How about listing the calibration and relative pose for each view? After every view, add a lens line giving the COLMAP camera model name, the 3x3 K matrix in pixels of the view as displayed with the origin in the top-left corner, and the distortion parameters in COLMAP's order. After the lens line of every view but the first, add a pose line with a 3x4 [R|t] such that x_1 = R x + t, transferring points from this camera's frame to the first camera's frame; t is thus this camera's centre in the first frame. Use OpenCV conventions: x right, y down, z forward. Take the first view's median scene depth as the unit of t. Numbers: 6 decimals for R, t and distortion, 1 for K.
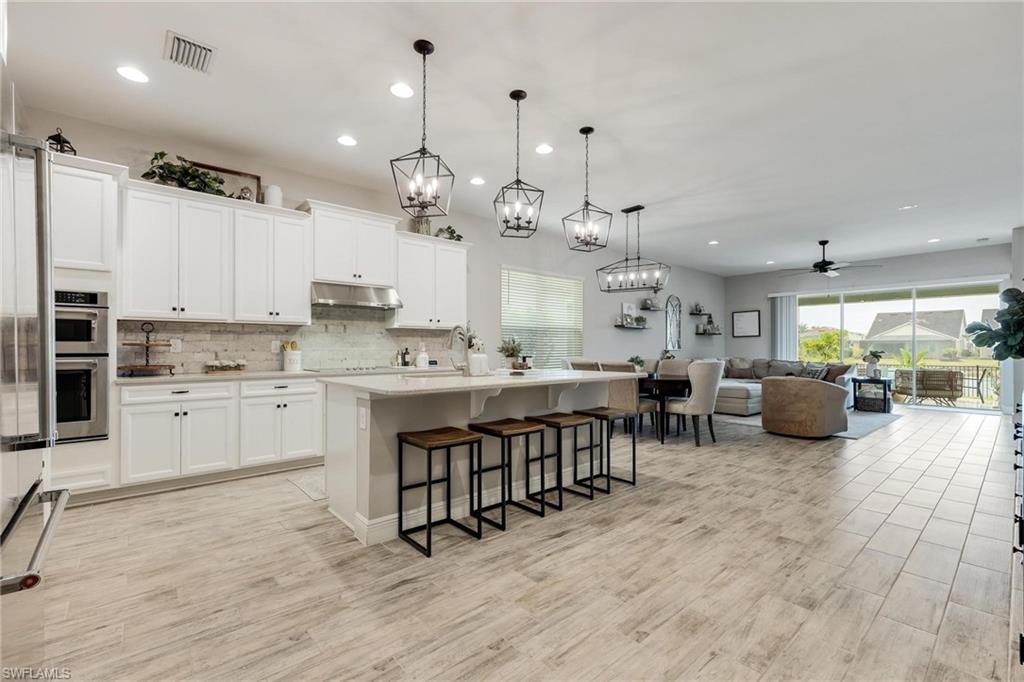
lens RADIAL K [[442.2, 0, 516.7], [0, 442.2, 345.2], [0, 0, 1]] dist [0.003892, -0.000032]
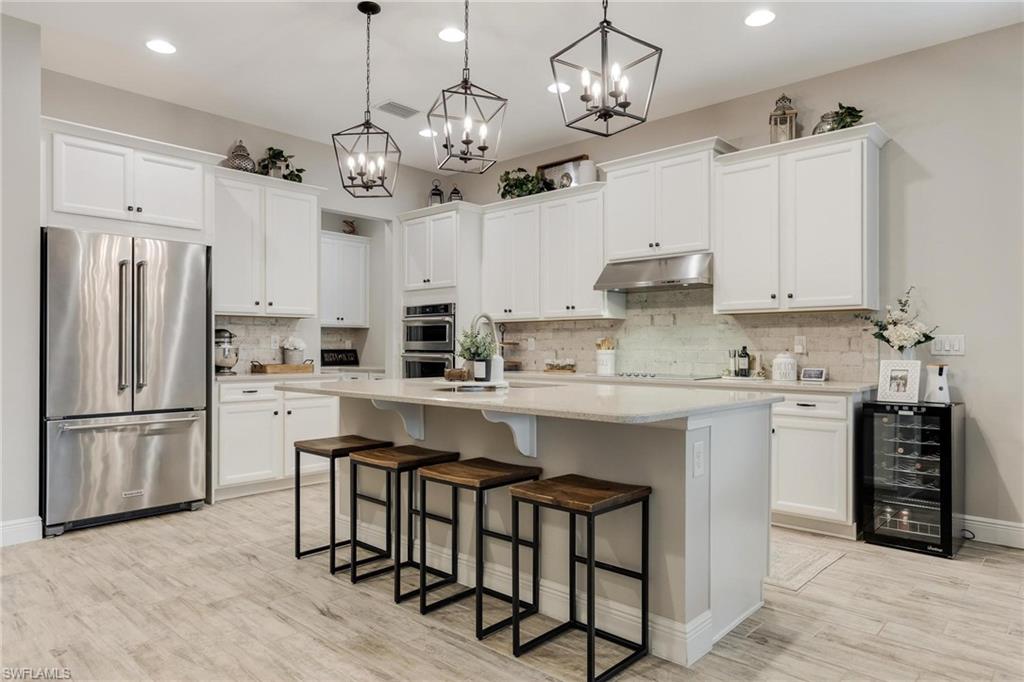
lens RADIAL K [[636.7, 0, 513.4], [0, 636.7, 345.7], [0, 0, 1]] dist [0.002250, 0.000213]
pose [[0.110086, -0.001665, -0.993921, 0.706962], [0.005618, 0.999984, -0.001053, 0.005711], [0.993906, -0.005468, 0.110093, 0.741574]]
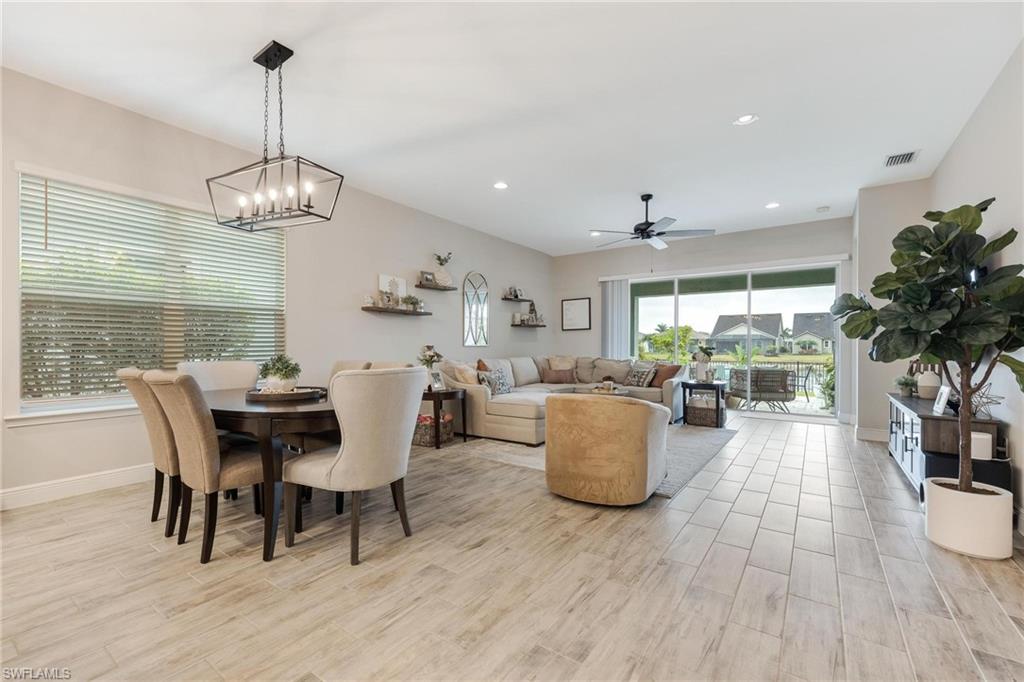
lens RADIAL K [[432.2, 0, 514.5], [0, 432.2, 345.4], [0, 0, 1]] dist [0.009911, -0.000326]
pose [[0.971065, 0.000323, 0.238816, 0.563888], [-0.002100, 0.999972, 0.007185, 0.010943], [-0.238807, -0.007478, 0.971038, 0.648688]]
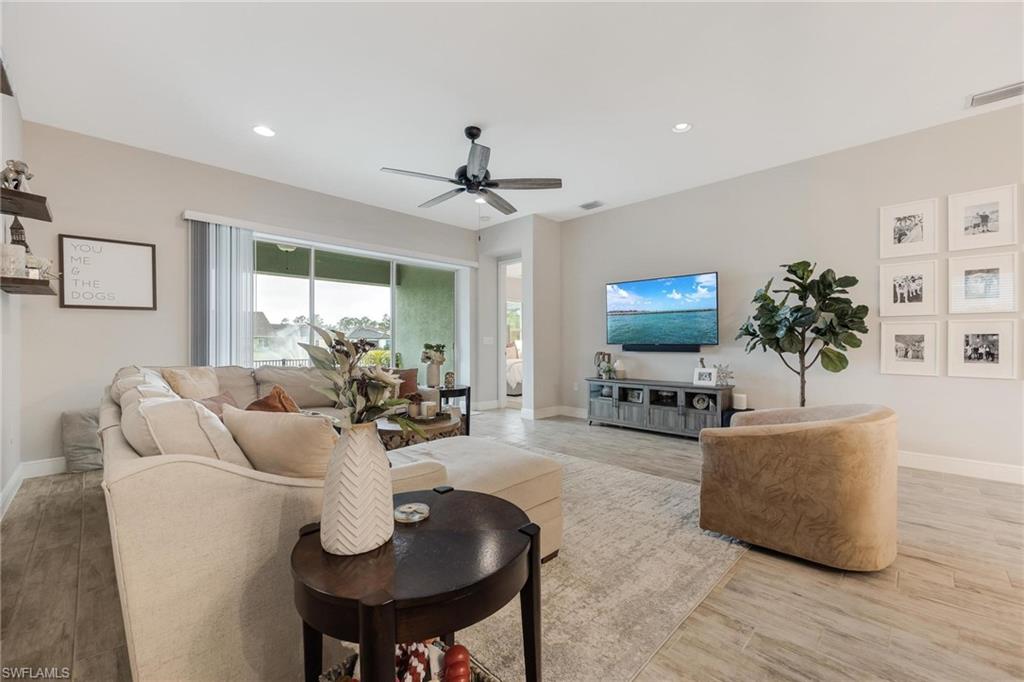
lens RADIAL K [[415.1, 0, 517.4], [0, 415.1, 341.8], [0, 0, 1]] dist [0.000758, -0.000079]
pose [[-0.077204, 0.007248, 0.996989, 0.378283], [-0.008046, 0.999936, -0.007893, 0.023322], [-0.996983, -0.008631, -0.077140, 1.781099]]
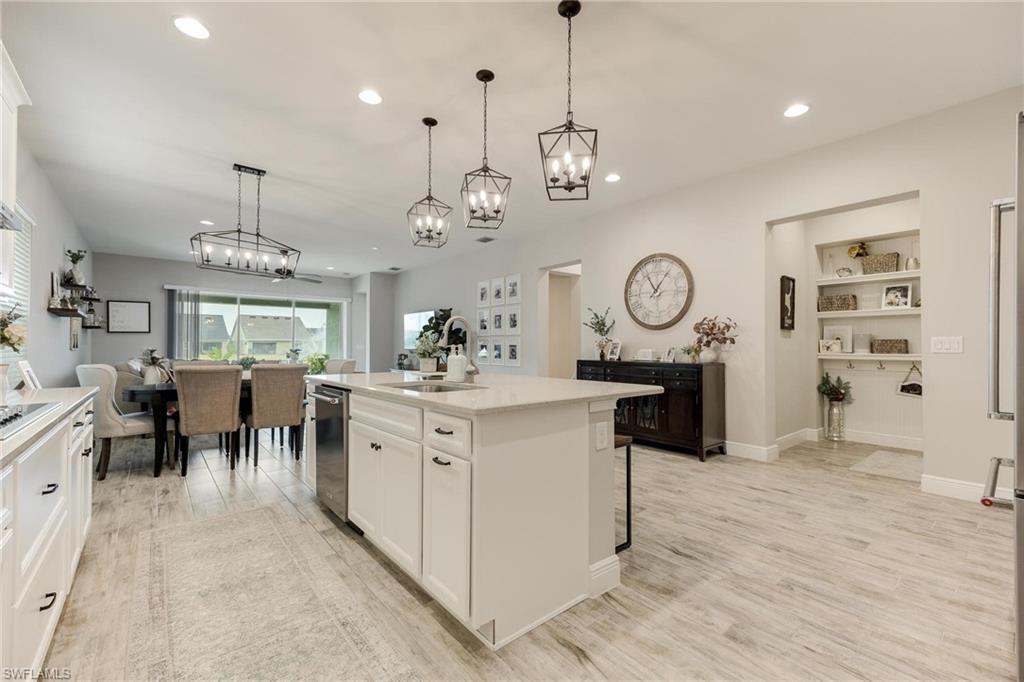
lens RADIAL K [[429.1, 0, 523.2], [0, 429.1, 339.3], [0, 0, 1]] dist [0.007076, -0.000037]
pose [[0.009681, 0.019971, 0.999754, -0.688338], [-0.009239, 0.999760, -0.019882, 0.006060], [-0.999910, -0.009045, 0.009863, 0.697881]]
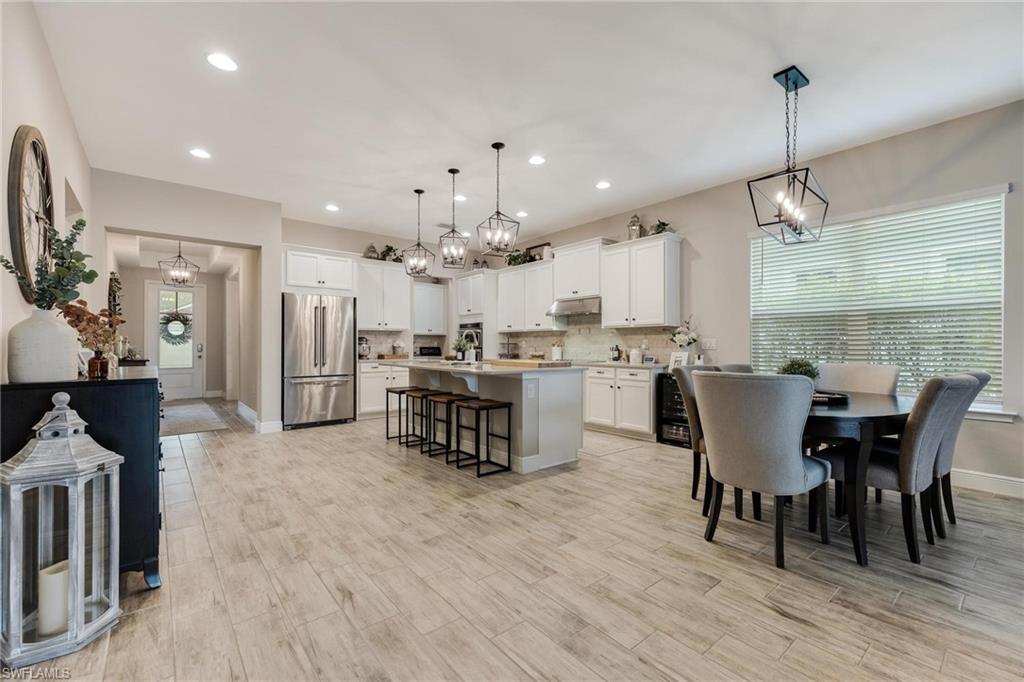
lens RADIAL K [[432.2, 0, 514.5], [0, 432.2, 345.4], [0, 0, 1]] dist [0.009911, -0.000326]
pose [[-0.027614, -0.000226, -0.999619, 1.090894], [0.006992, 0.999975, -0.000419, 0.007020], [0.999594, -0.007001, -0.027611, 0.951698]]
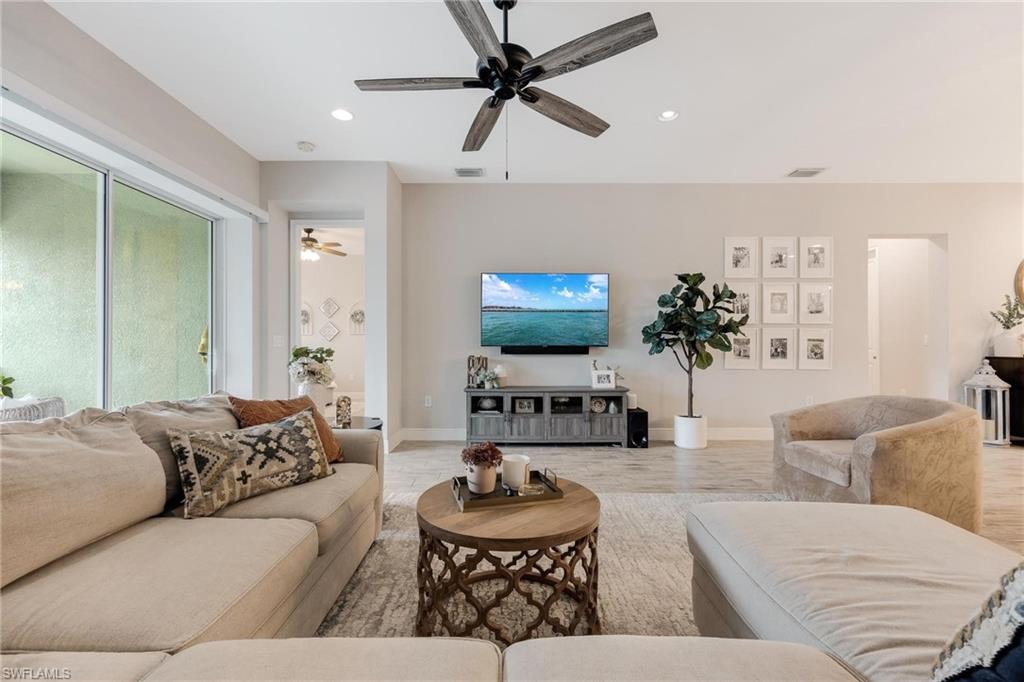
lens RADIAL K [[433.3, 0, 512.0], [0, 433.3, 341.0], [0, 0, 1]] dist [0.003412, 0.000181]
pose [[-0.753094, 0.007426, 0.657871, 0.879593], [-0.003261, 0.999882, -0.015019, 0.022025], [-0.657904, -0.013456, -0.752981, 2.204700]]
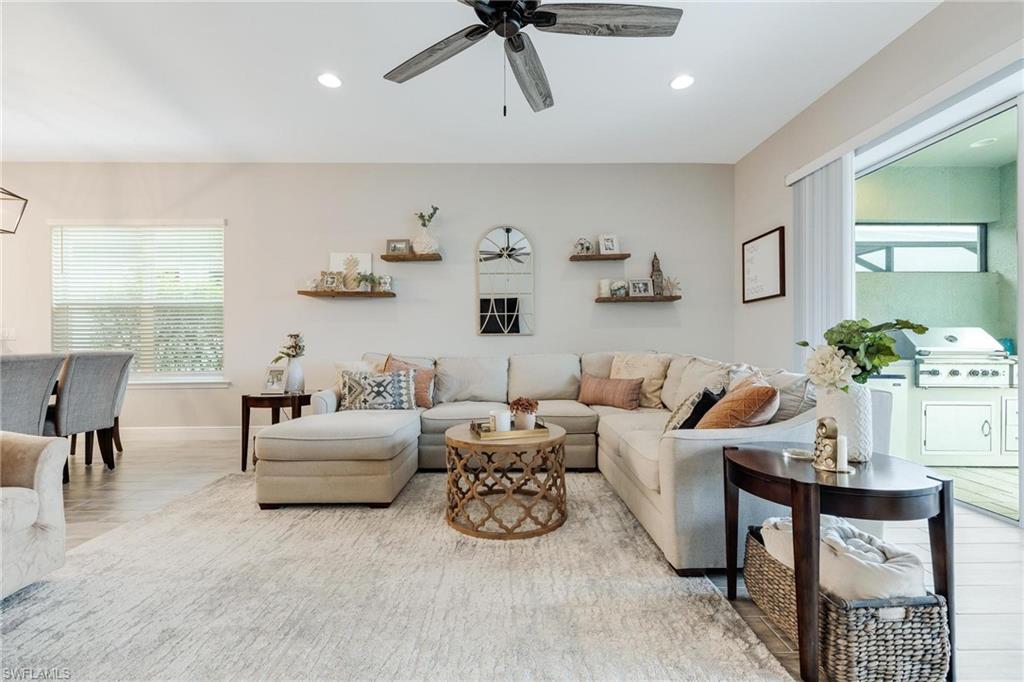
lens RADIAL K [[433.3, 0, 512.0], [0, 433.3, 341.0], [0, 0, 1]] dist [0.003412, 0.000181]
pose [[0.765037, -0.004104, -0.643973, 1.552377], [0.011732, 0.999903, 0.007565, 0.033117], [0.643879, -0.013343, 0.765011, 1.440644]]
